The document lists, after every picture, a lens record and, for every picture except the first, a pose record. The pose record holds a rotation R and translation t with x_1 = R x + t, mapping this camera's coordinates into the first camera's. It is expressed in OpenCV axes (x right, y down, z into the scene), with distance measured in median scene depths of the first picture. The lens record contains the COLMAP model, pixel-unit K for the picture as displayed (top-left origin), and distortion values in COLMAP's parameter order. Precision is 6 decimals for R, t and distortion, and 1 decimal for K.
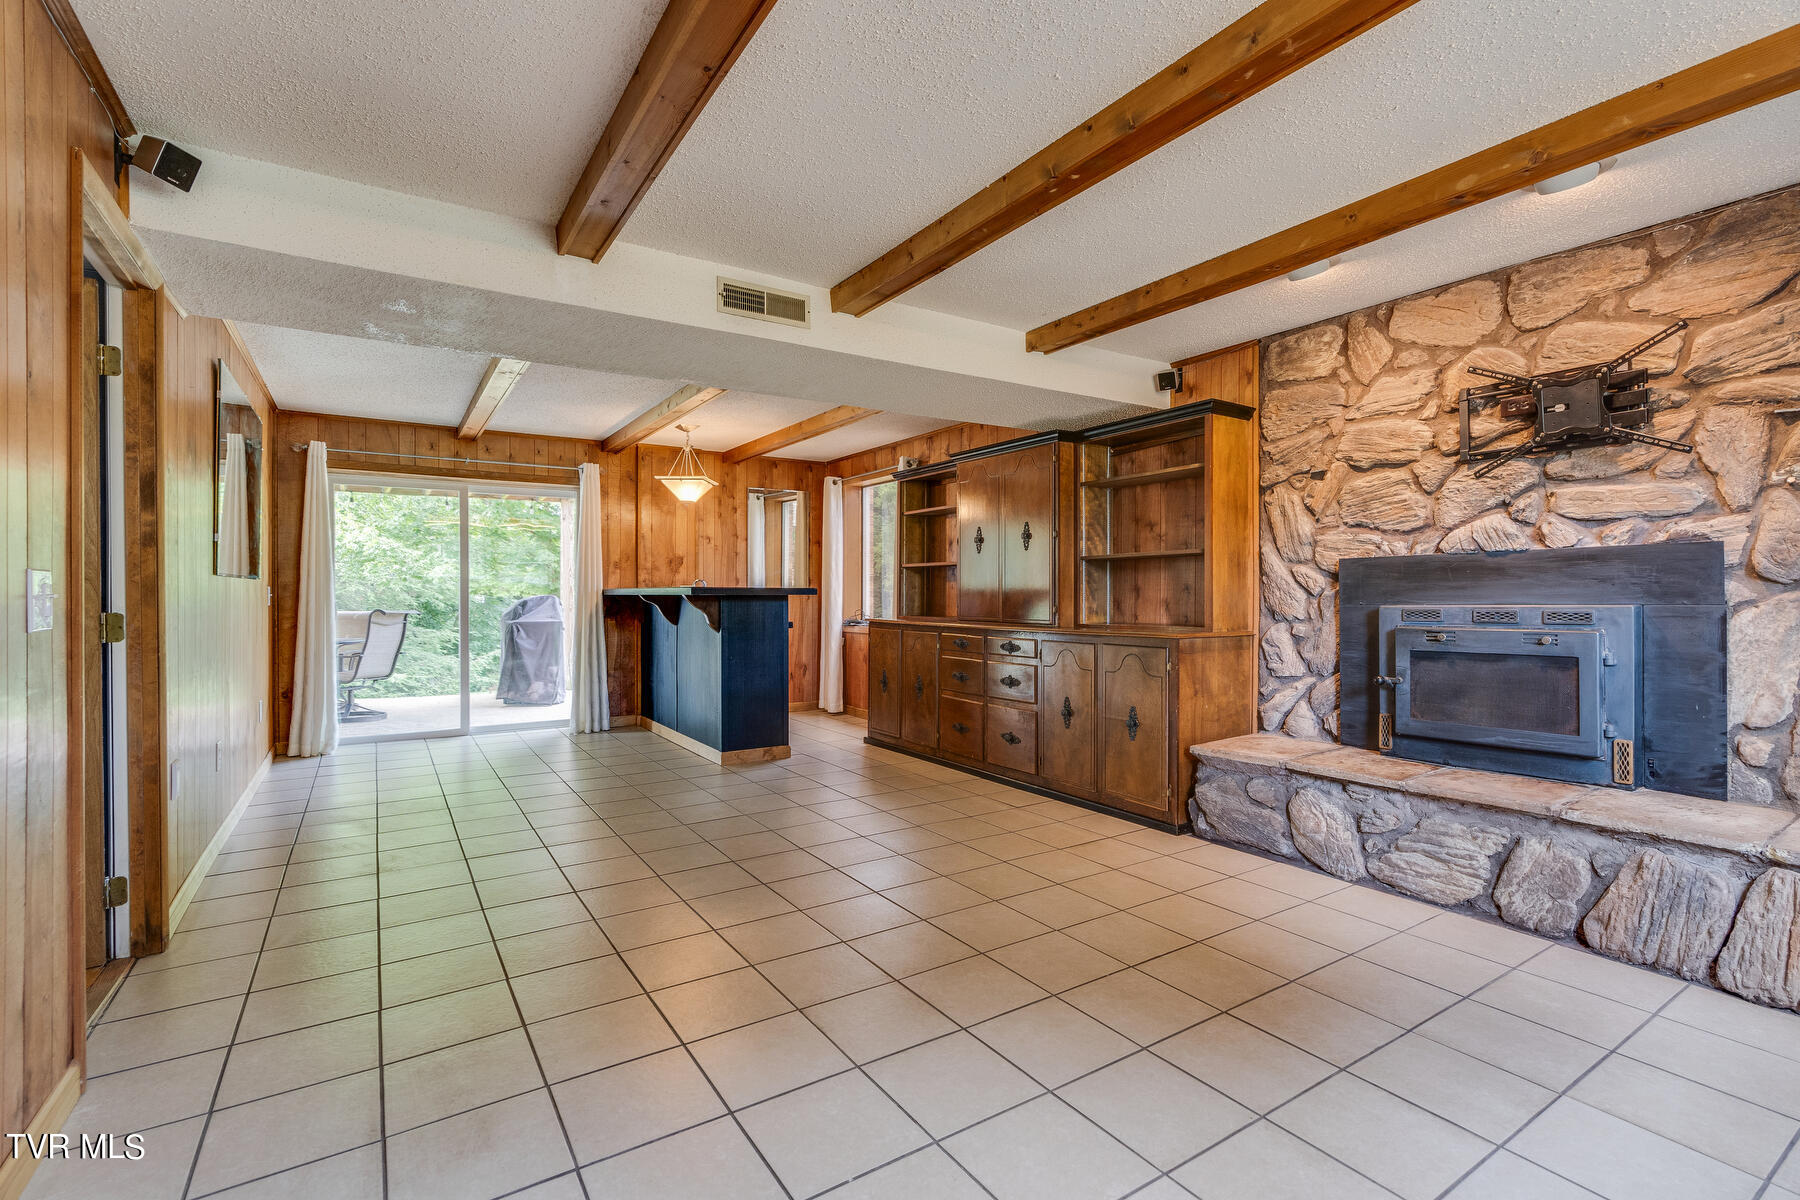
lens RADIAL K [[816.1, 0, 886.9], [0, 816.1, 593.3], [0, 0, 1]] dist [-0.001024, -0.000055]
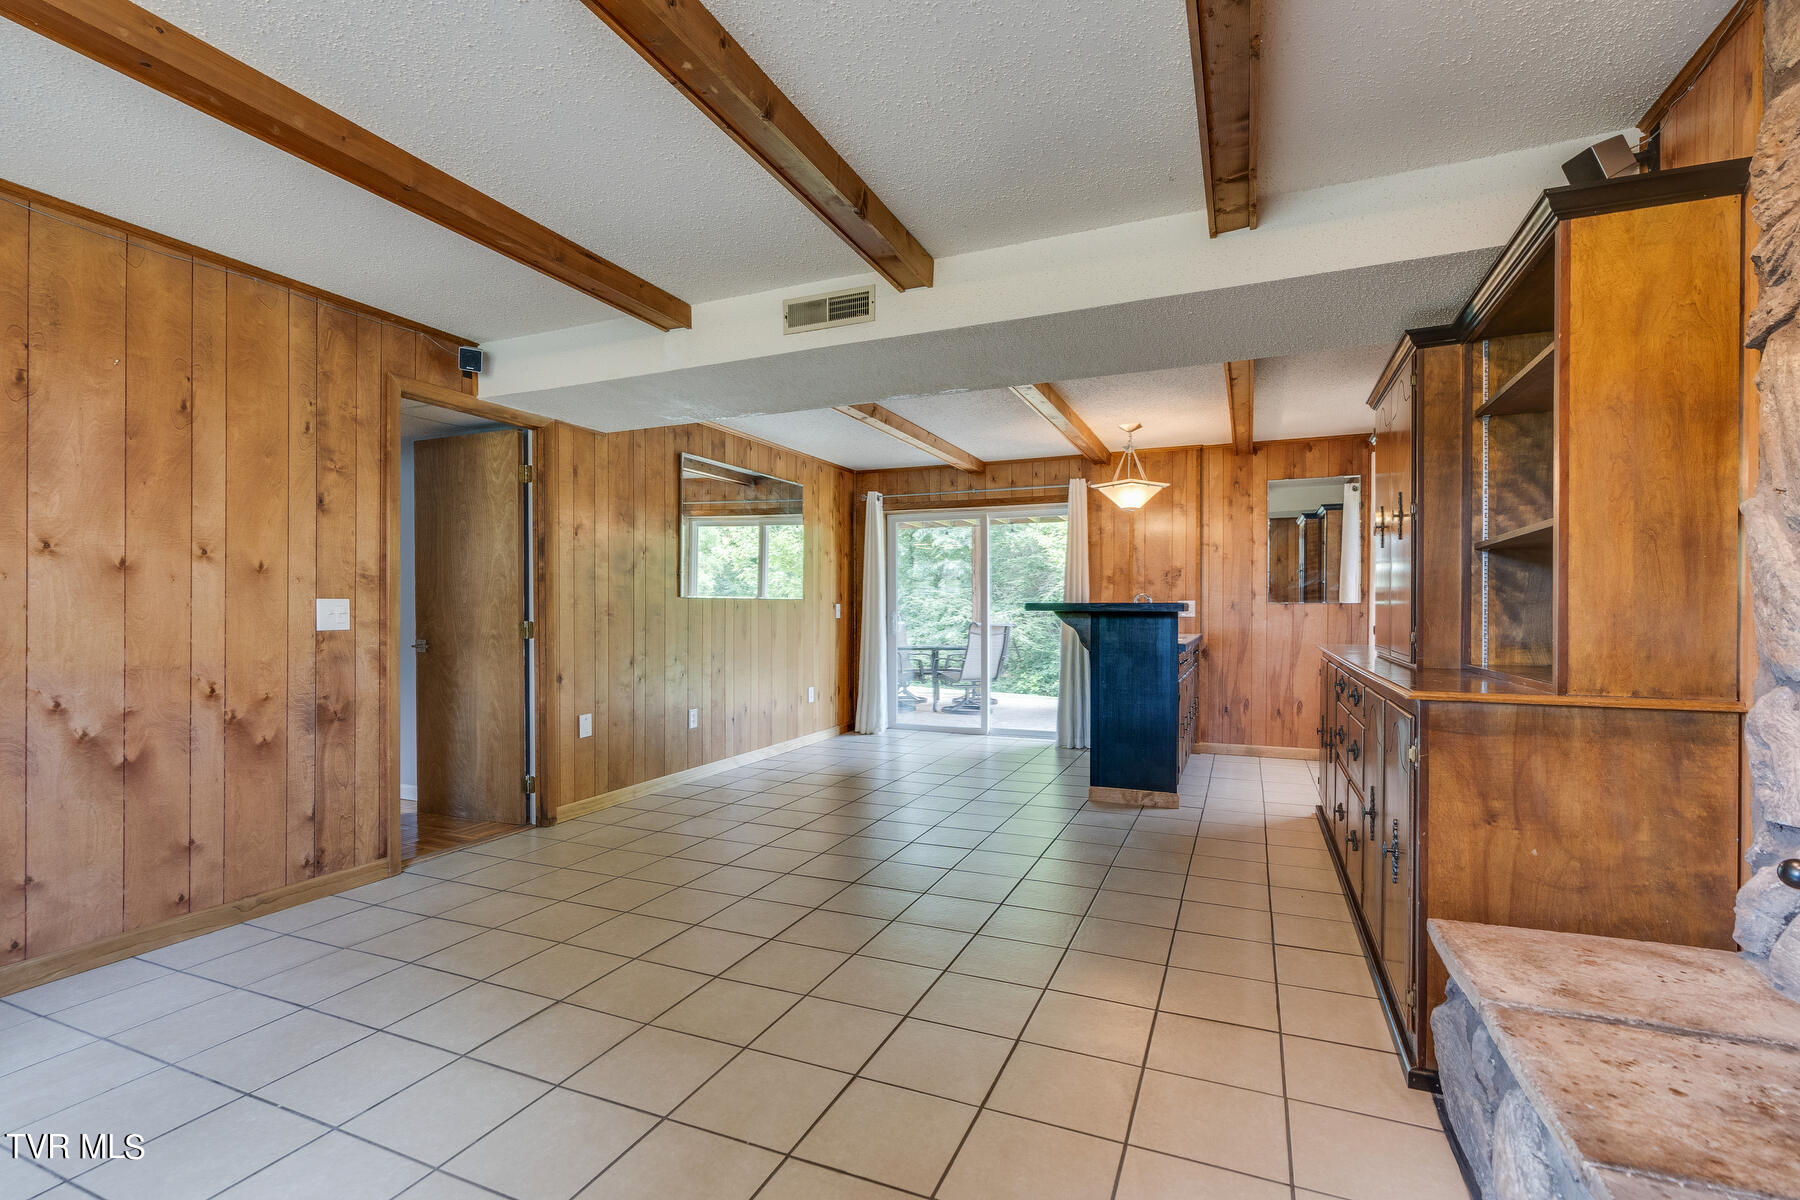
lens RADIAL K [[816.1, 0, 892.5], [0, 816.1, 611.6], [0, 0, 1]] dist [-0.001024, -0.000055]
pose [[0.561775, 0.002913, -0.827285, 0.403476], [0.000849, 0.999991, 0.004097, -0.001427], [0.827289, -0.003003, 0.561768, 0.303327]]
